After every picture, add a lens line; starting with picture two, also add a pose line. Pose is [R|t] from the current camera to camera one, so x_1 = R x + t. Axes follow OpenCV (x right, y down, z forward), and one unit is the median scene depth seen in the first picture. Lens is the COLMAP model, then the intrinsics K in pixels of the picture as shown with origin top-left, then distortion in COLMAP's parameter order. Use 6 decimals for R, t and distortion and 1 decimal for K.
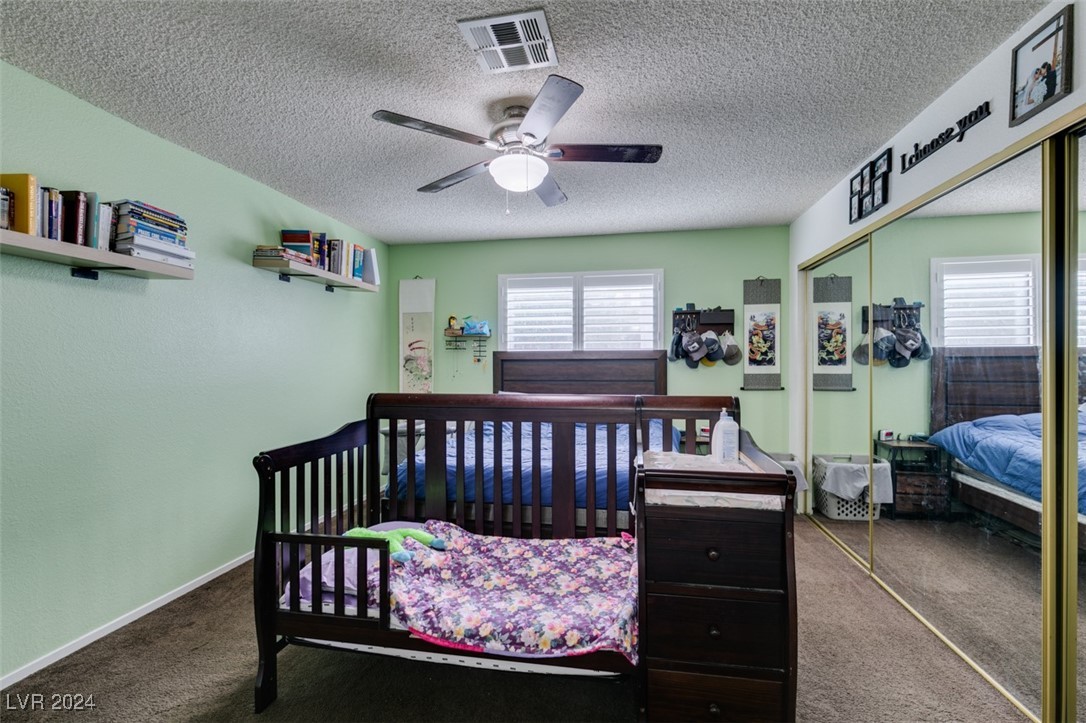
lens RADIAL K [[482.6, 0, 543.0], [0, 482.6, 361.5], [0, 0, 1]] dist [0.002233, -0.000493]
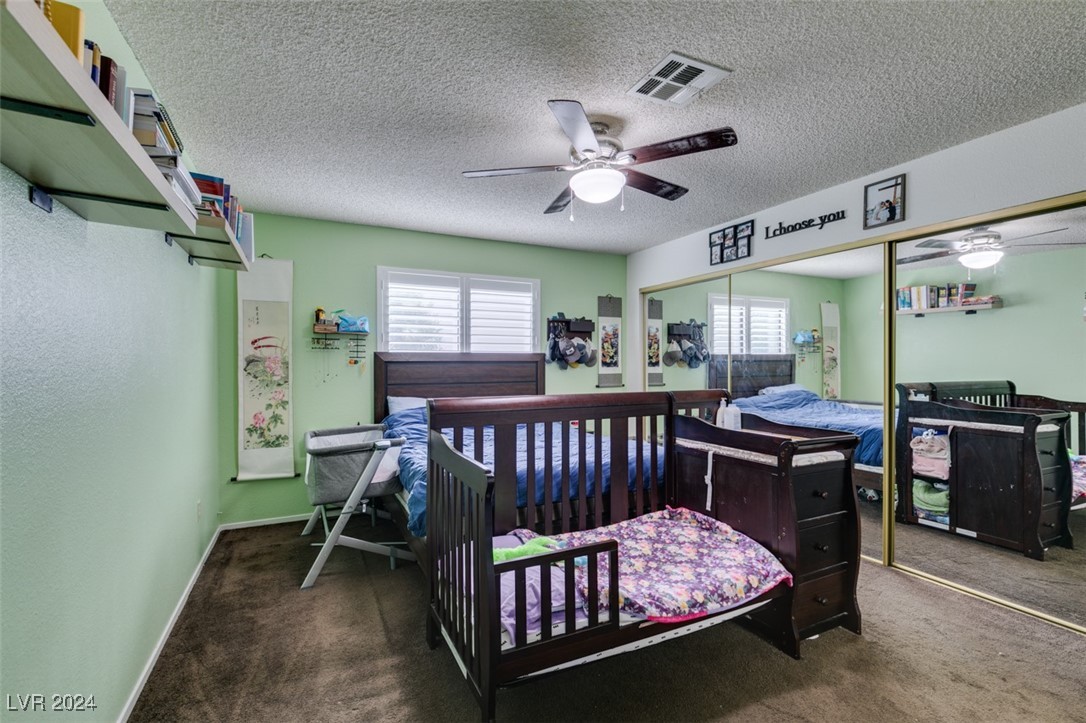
lens RADIAL K [[484.5, 0, 540.7], [0, 484.5, 363.7], [0, 0, 1]] dist [0.000548, -0.000352]
pose [[0.805899, 0.002133, 0.592049, -0.443910], [-0.000512, 0.999996, -0.002906, 0.003462], [-0.592053, 0.002038, 0.805897, 0.120365]]
